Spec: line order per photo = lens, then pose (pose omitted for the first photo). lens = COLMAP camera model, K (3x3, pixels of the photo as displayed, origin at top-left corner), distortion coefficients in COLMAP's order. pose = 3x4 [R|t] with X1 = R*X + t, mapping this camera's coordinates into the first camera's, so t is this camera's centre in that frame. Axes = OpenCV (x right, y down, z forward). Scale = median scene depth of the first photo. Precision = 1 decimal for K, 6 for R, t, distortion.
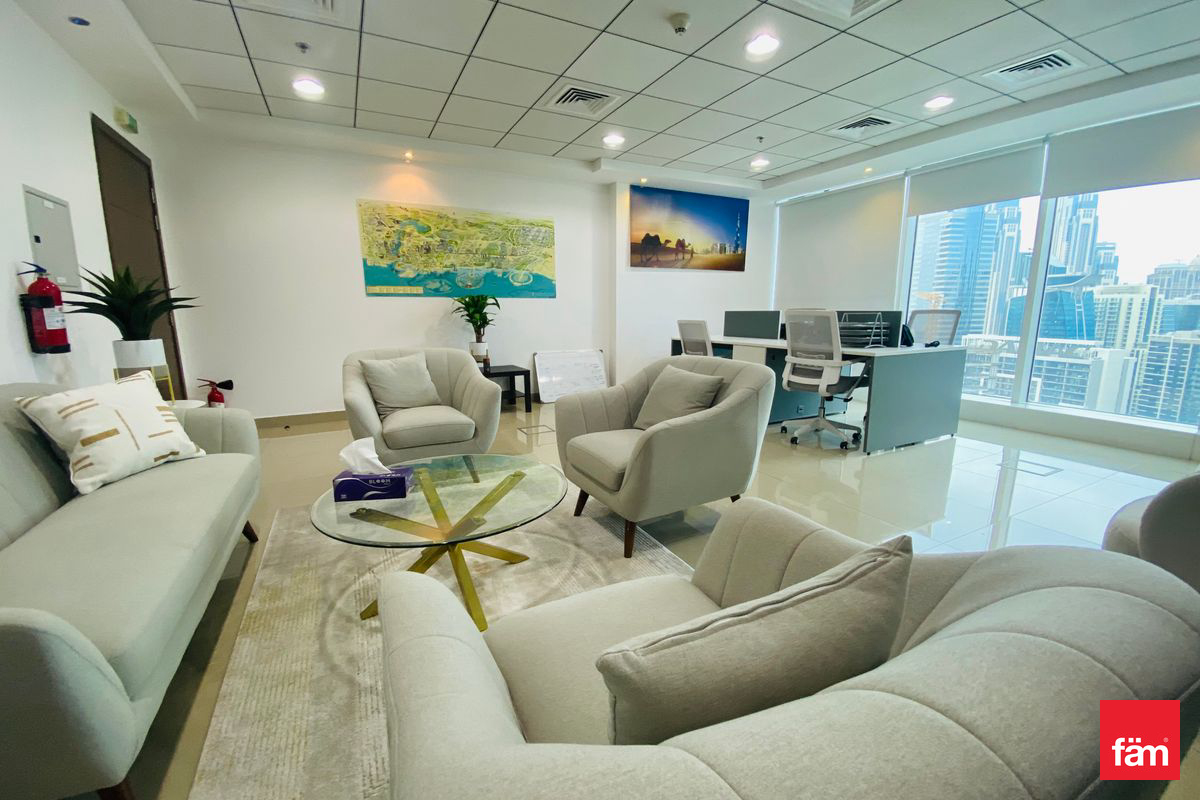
lens RADIAL K [[485.7, 0, 601.8], [0, 485.7, 416.8], [0, 0, 1]] dist [-0.007987, -0.006484]
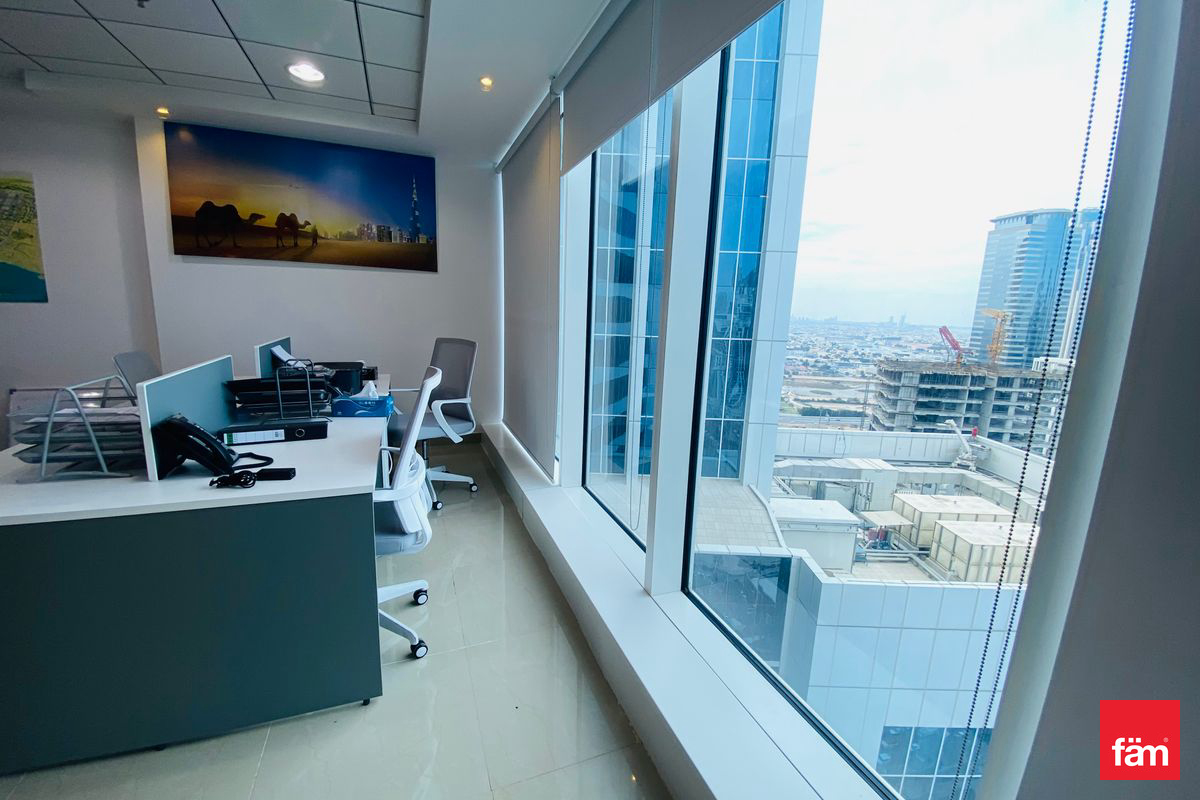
lens RADIAL K [[485.7, 0, 593.7], [0, 485.7, 404.6], [0, 0, 1]] dist [-0.007987, -0.006484]
pose [[0.992291, 0.063265, -0.106563, 0.623702], [-0.066088, 0.997545, -0.023165, -0.142287], [0.104836, 0.030029, 0.994036, 0.458296]]
